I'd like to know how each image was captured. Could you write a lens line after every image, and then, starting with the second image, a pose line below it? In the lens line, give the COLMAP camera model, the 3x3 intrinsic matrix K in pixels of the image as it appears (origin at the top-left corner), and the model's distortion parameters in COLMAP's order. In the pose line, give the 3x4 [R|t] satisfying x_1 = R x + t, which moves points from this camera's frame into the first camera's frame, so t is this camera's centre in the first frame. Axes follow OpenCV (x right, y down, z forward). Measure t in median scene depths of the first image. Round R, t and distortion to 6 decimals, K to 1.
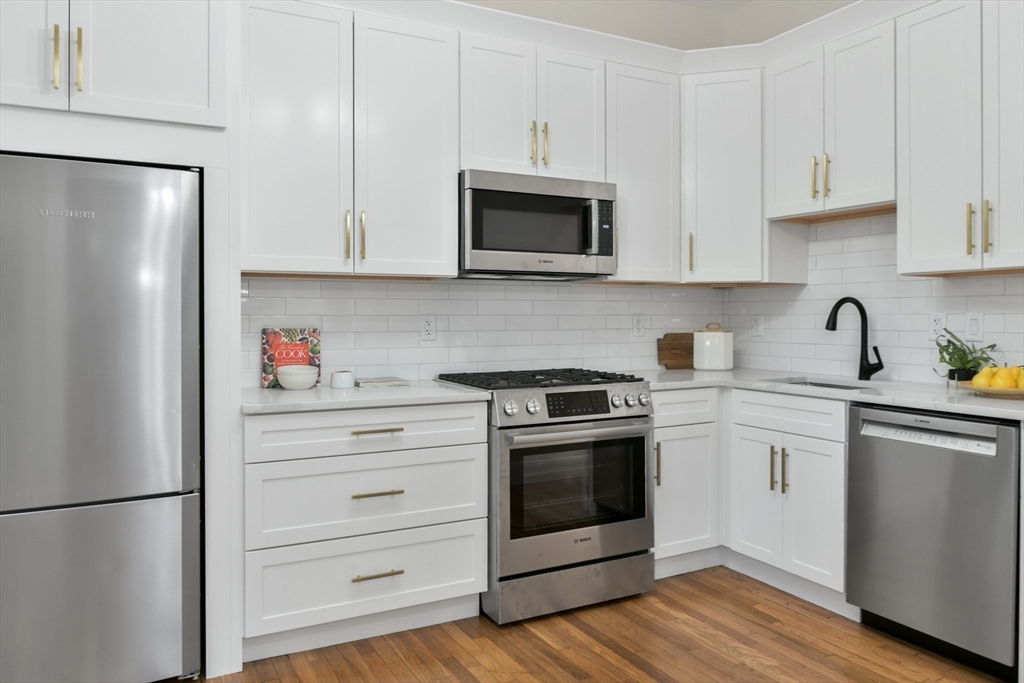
lens RADIAL K [[717.9, 0, 519.2], [0, 717.9, 318.9], [0, 0, 1]] dist [-0.008953, -0.002797]
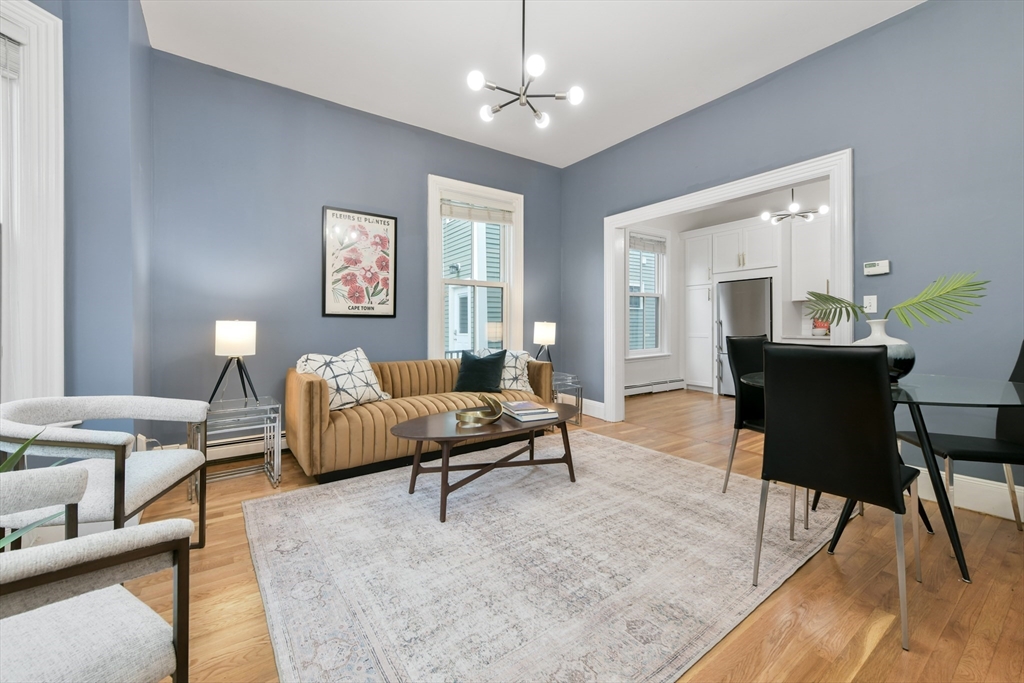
lens RADIAL K [[417.2, 0, 517.6], [0, 417.2, 324.3], [0, 0, 1]] dist [-0.000741, -0.000031]
pose [[0.121035, -0.005345, -0.992634, 1.364601], [0.001766, 0.999985, -0.005169, 0.052042], [0.992647, -0.001127, 0.121042, -0.569535]]
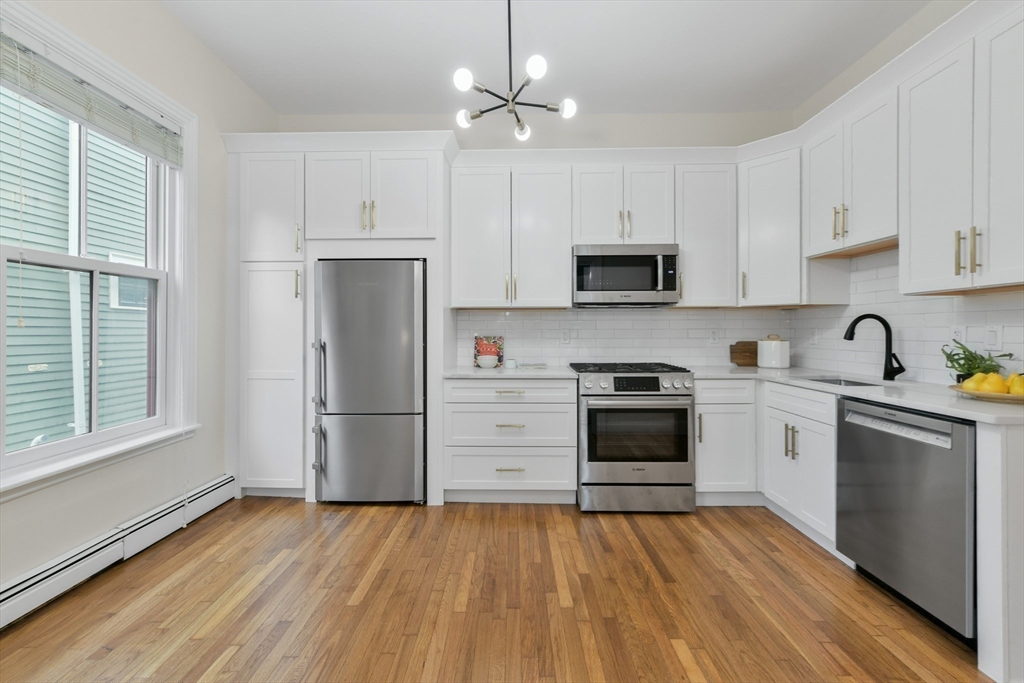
lens RADIAL K [[416.5, 0, 515.2], [0, 416.5, 331.2], [0, 0, 1]] dist [0.000959, 0.000265]
pose [[0.875002, -0.001026, -0.484119, 0.290461], [-0.000443, 0.999996, -0.002919, 0.002610], [0.484120, 0.002769, 0.874997, 0.053027]]
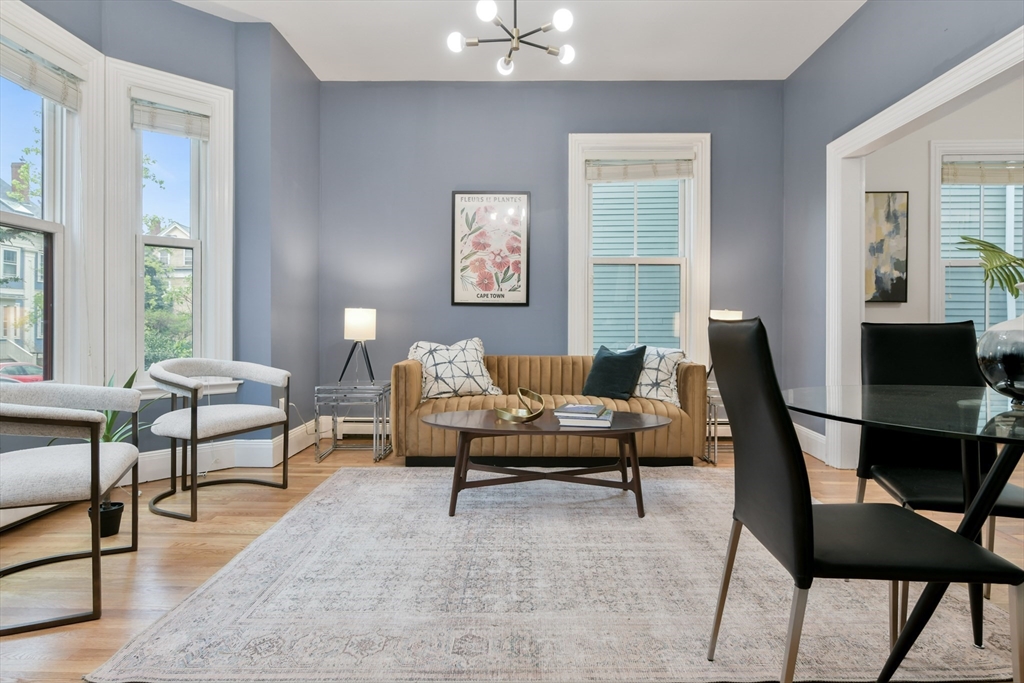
lens RADIAL K [[558.7, 0, 516.4], [0, 558.7, 326.6], [0, 0, 1]] dist [-0.003481, 0.000267]
pose [[-0.498983, -0.003167, -0.866606, 1.368726], [-0.006085, 0.999981, -0.000151, 0.081520], [0.866590, 0.005198, -0.498993, -0.046365]]
